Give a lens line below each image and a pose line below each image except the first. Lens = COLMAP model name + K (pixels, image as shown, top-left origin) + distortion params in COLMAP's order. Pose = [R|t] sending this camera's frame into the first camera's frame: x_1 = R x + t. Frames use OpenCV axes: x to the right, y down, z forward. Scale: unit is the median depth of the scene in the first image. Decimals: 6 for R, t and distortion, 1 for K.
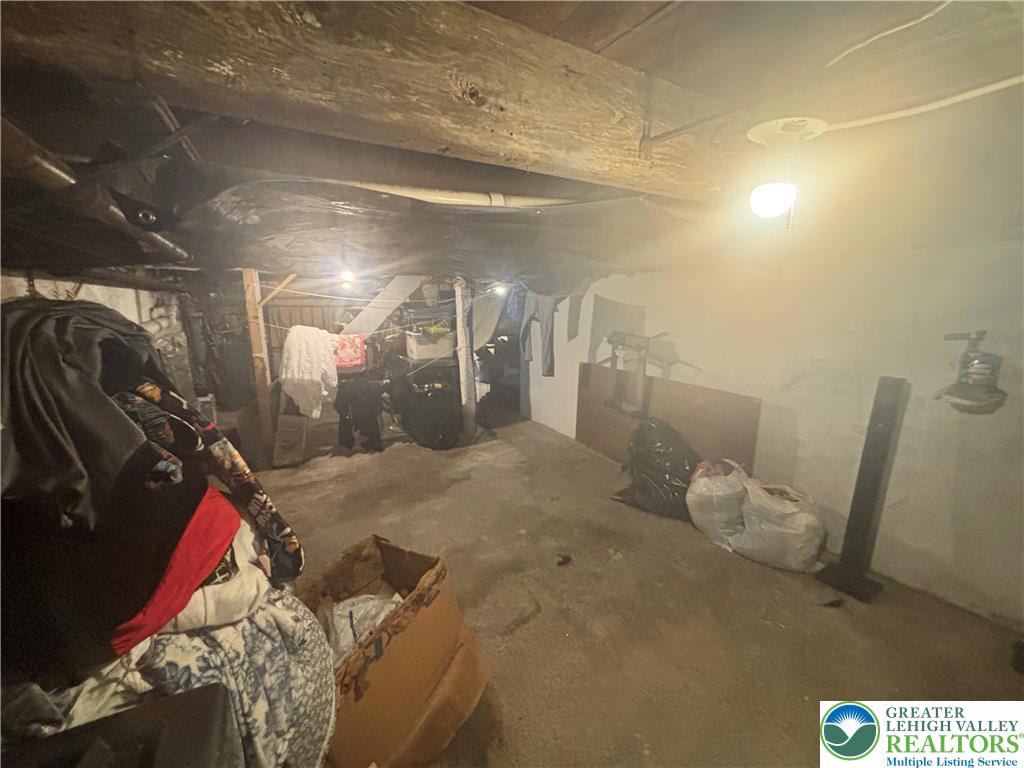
lens RADIAL K [[414.8, 0, 509.7], [0, 414.8, 385.3], [0, 0, 1]] dist [0.004468, 0.000025]
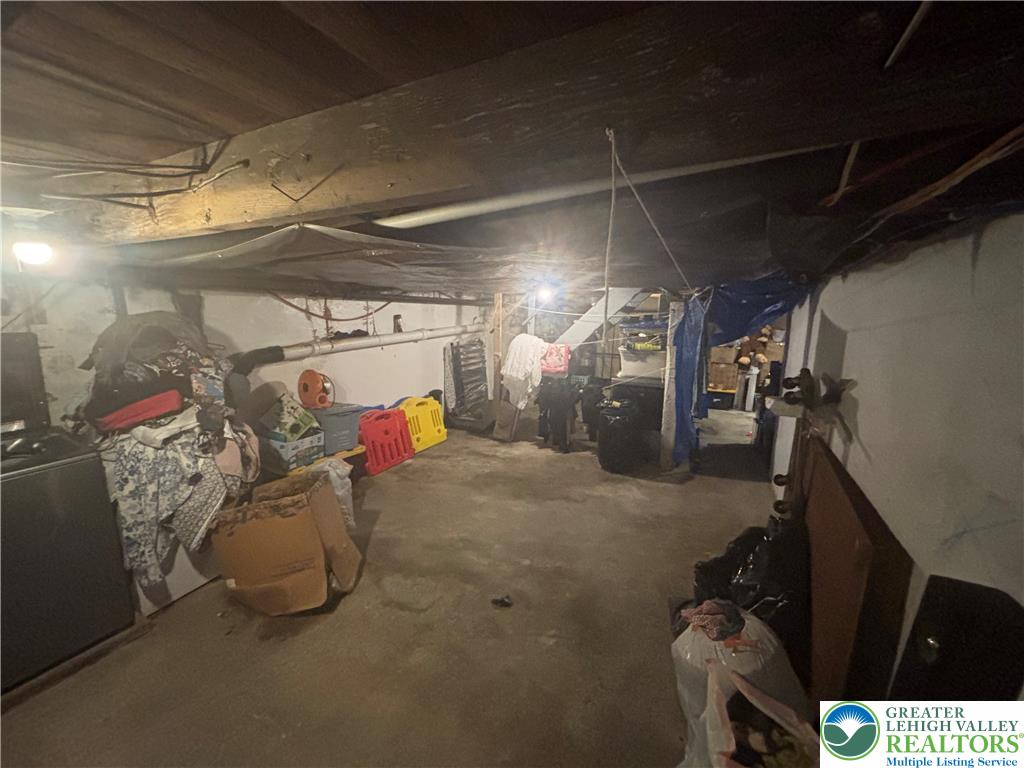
lens RADIAL K [[414.8, 0, 510.0], [0, 414.8, 385.9], [0, 0, 1]] dist [0.004468, 0.000025]
pose [[0.531740, 0.164739, -0.830731, 0.506468], [-0.177985, 0.980730, 0.080559, -0.078067], [0.827994, 0.105021, 0.550815, 0.277747]]
